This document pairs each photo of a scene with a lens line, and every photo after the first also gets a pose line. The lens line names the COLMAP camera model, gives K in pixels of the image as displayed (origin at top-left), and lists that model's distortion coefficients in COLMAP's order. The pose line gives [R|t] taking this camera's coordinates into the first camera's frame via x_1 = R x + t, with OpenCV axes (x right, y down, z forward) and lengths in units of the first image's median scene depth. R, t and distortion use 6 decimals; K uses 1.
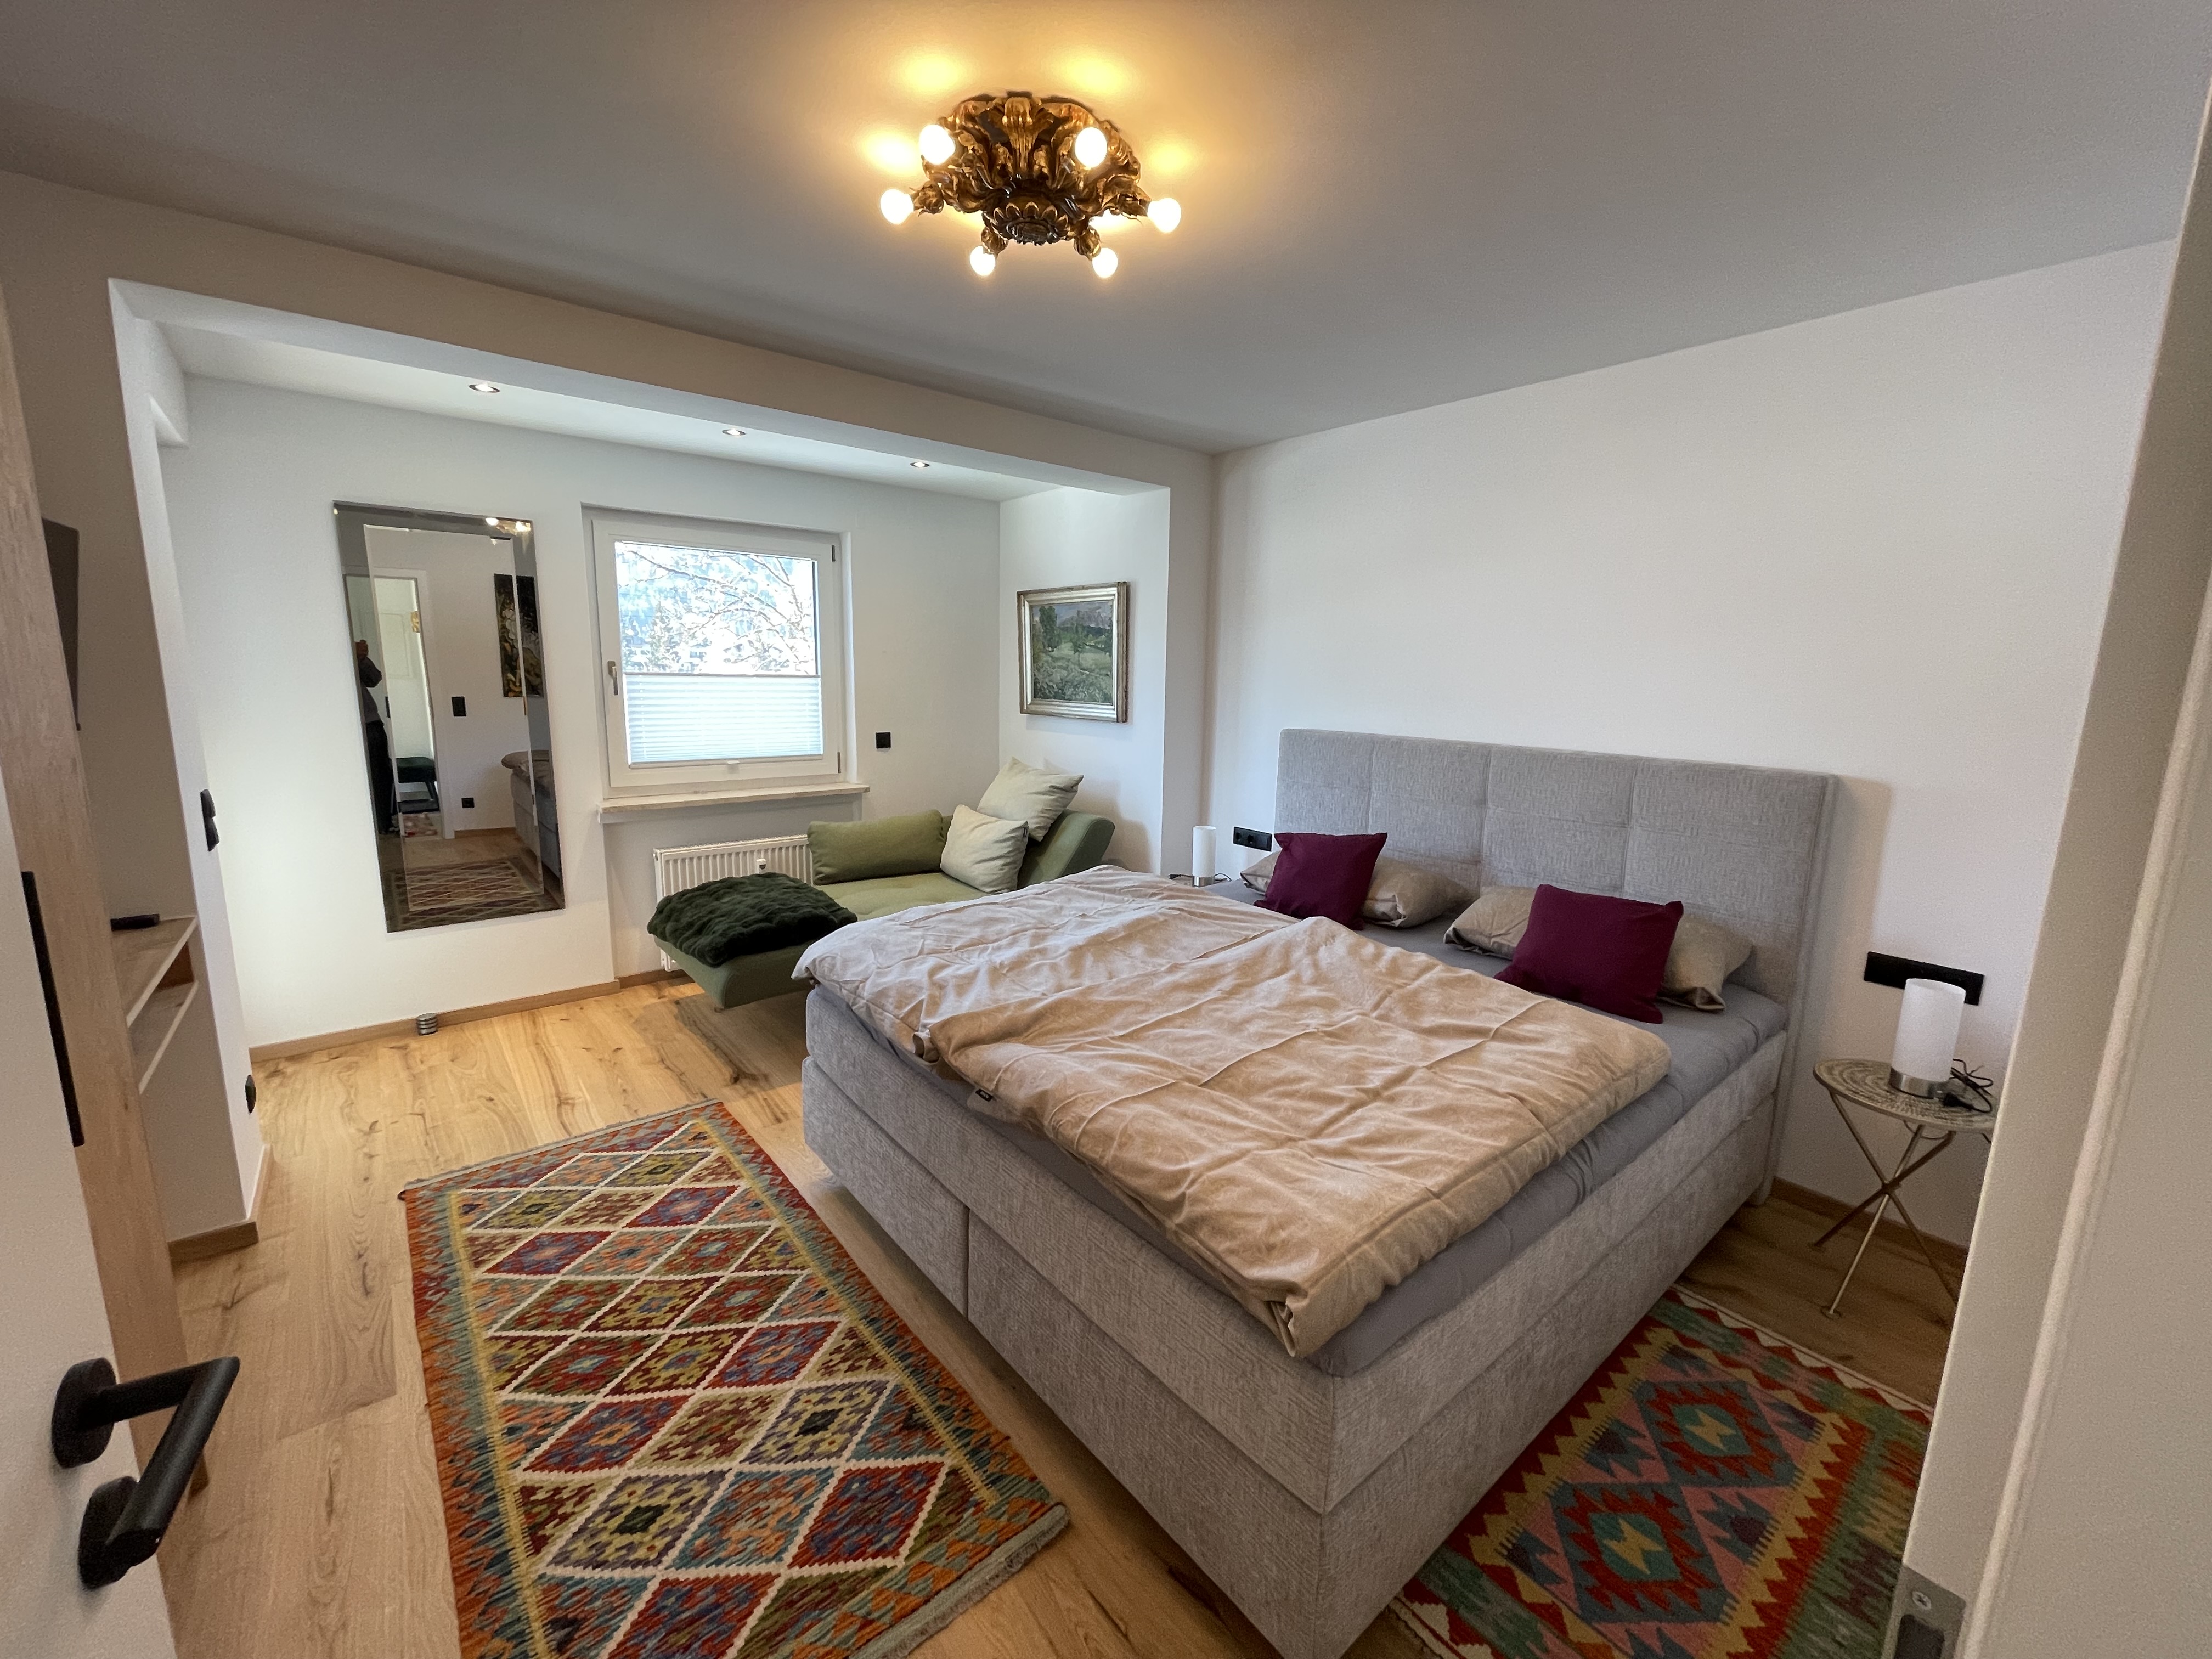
lens RADIAL K [[894.5, 0, 1112.9], [0, 894.5, 836.4], [0, 0, 1]] dist [-0.014182, 0.000400]
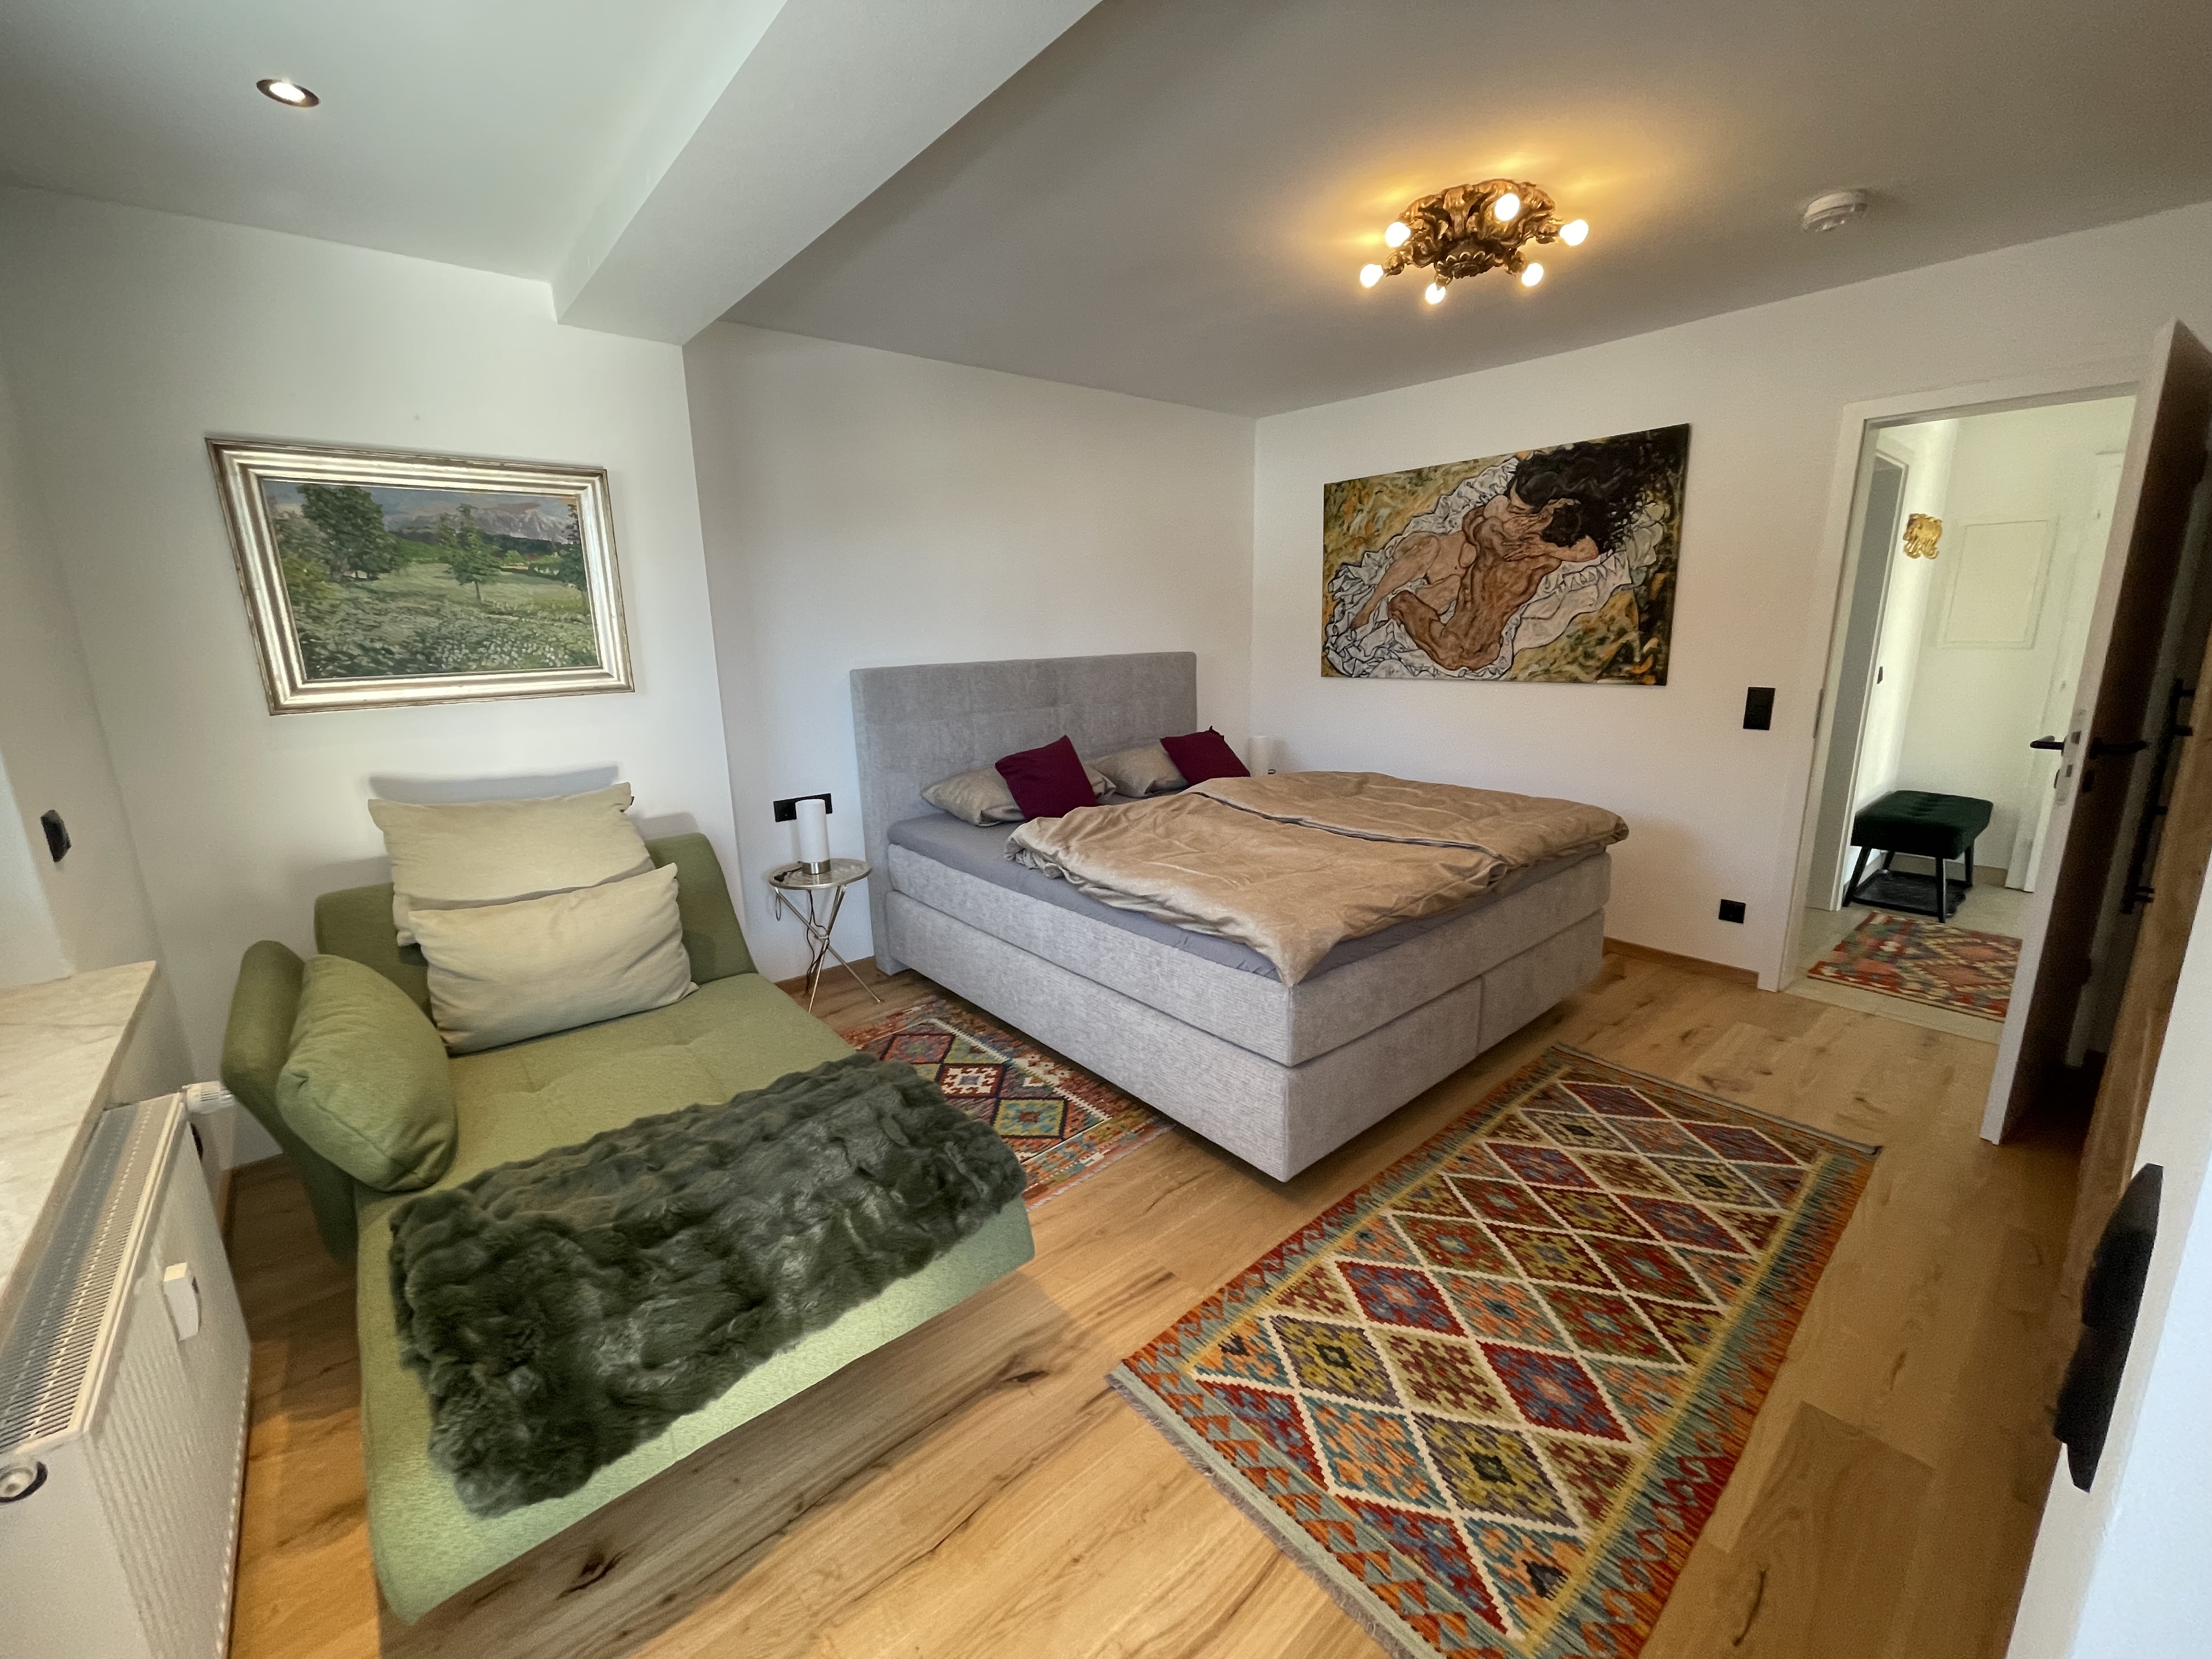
lens RADIAL K [[894.5, 0, 1112.9], [0, 894.5, 836.4], [0, 0, 1]] dist [-0.014182, 0.000400]
pose [[-0.023281, -0.245468, 0.969125, -1.378830], [0.203863, 0.947853, 0.244977, -0.245369], [-0.978723, 0.203272, 0.027975, 1.396762]]
